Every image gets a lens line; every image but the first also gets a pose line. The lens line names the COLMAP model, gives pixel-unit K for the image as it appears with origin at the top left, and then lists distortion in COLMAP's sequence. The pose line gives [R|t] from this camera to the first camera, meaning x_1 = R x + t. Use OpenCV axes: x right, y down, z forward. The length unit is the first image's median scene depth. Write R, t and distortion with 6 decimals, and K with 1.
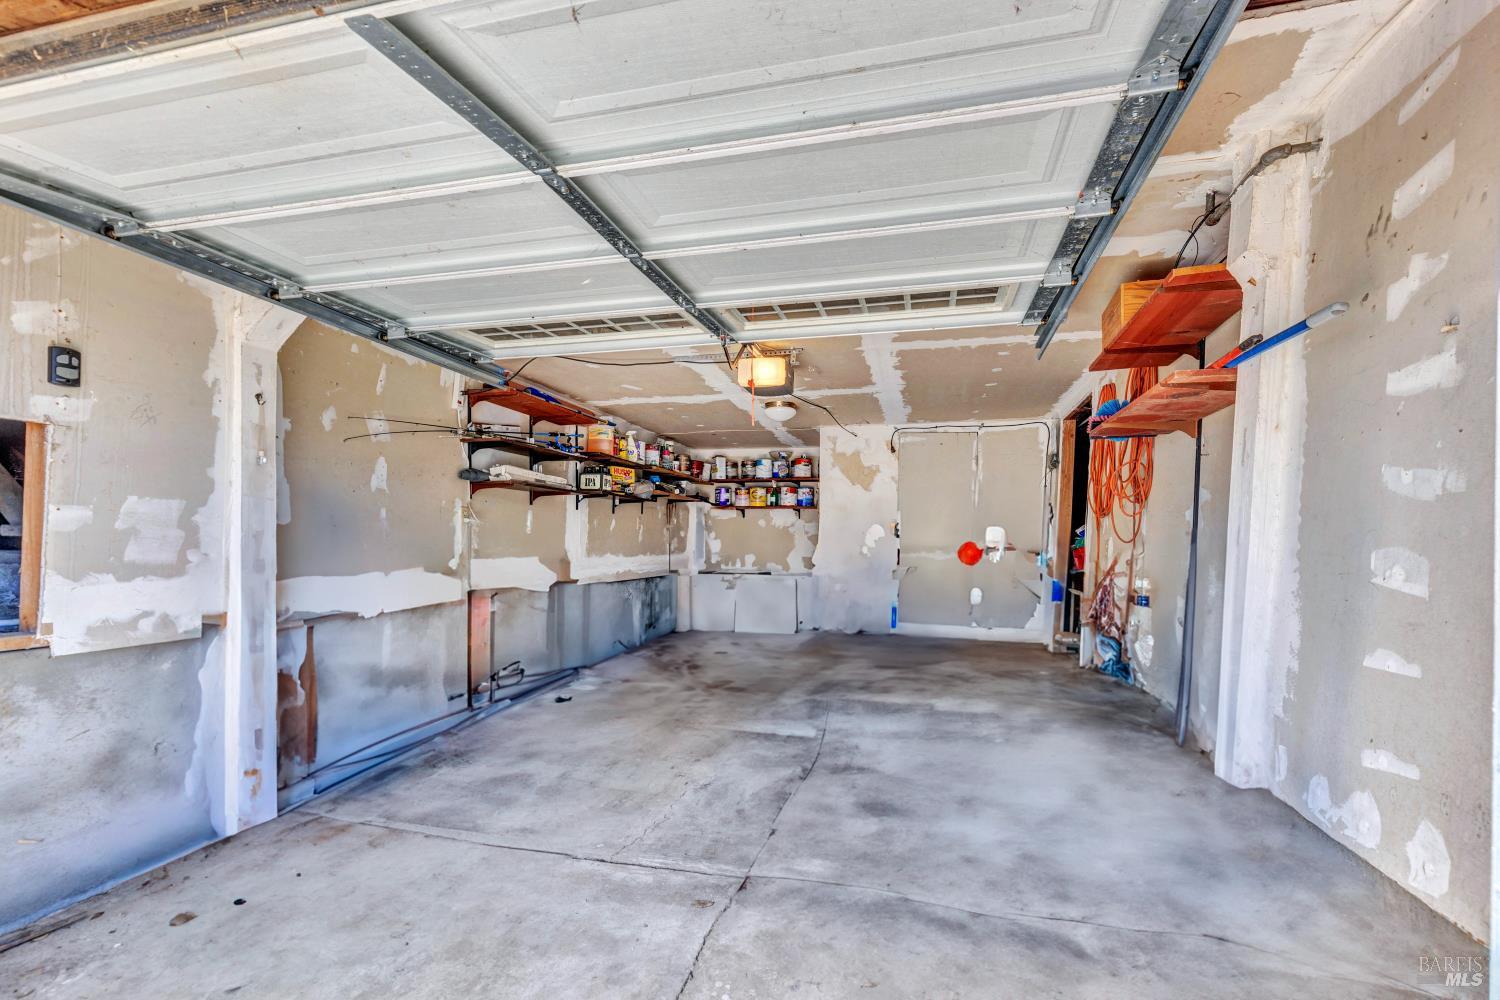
lens RADIAL K [[689.3, 0, 744.7], [0, 689.3, 546.1], [0, 0, 1]] dist [0.008336, -0.003416]
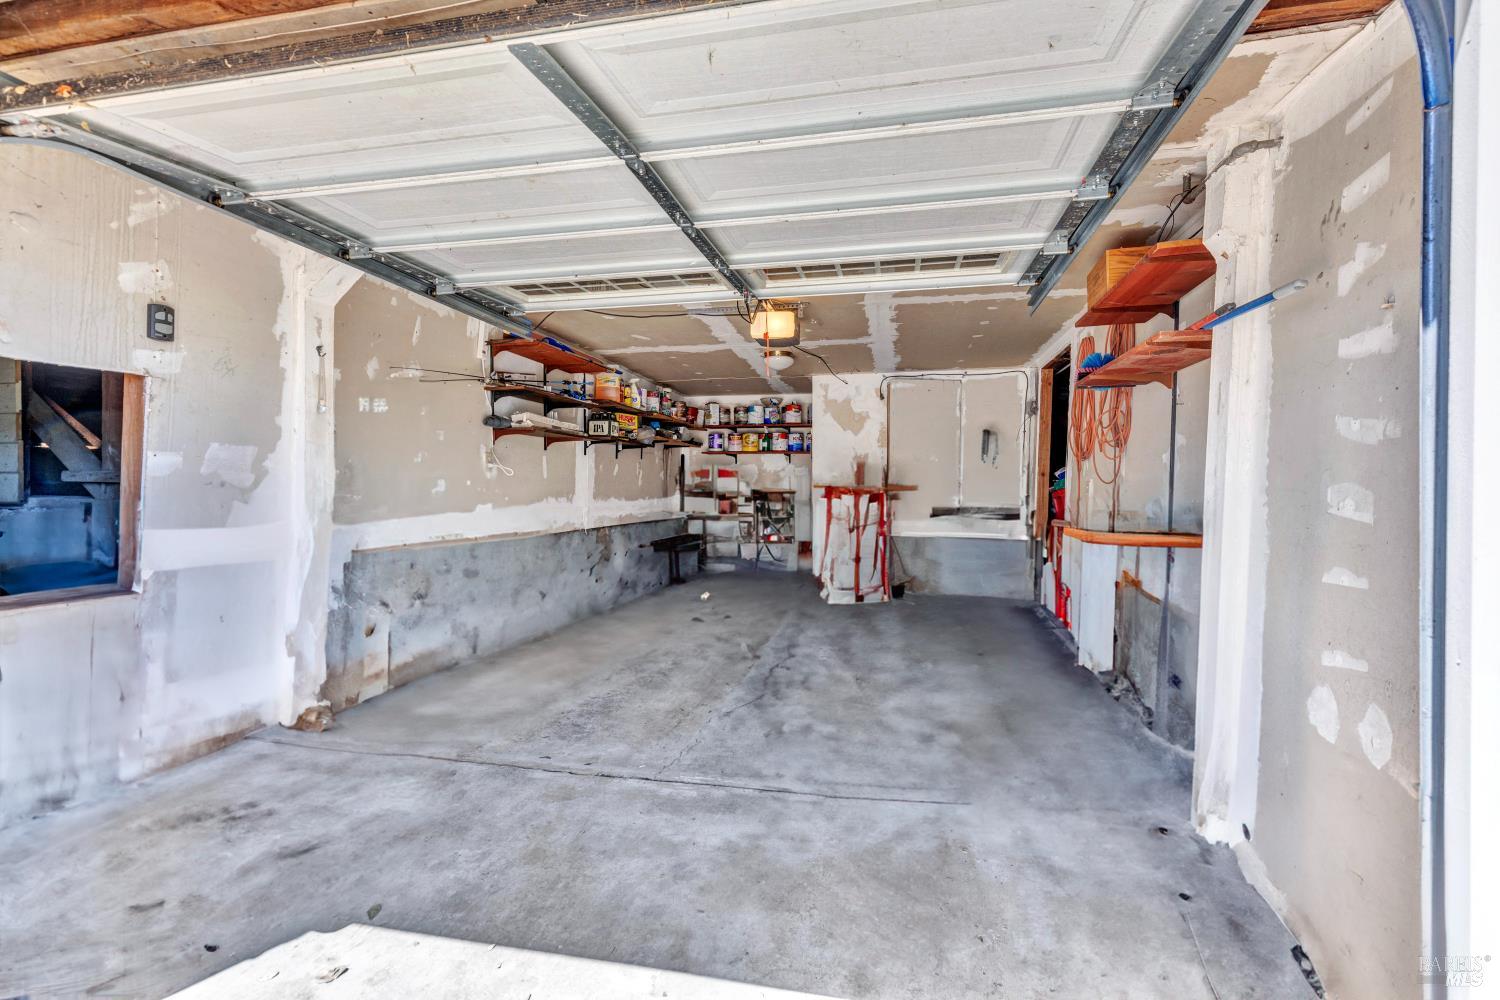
lens RADIAL K [[689.3, 0, 754.9], [0, 689.3, 488.0], [0, 0, 1]] dist [0.008336, -0.003416]
pose [[0.998599, -0.005737, 0.052602, -0.119887], [0.005984, 0.999972, -0.004541, 0.007401], [-0.052574, 0.004849, 0.998605, -0.117579]]
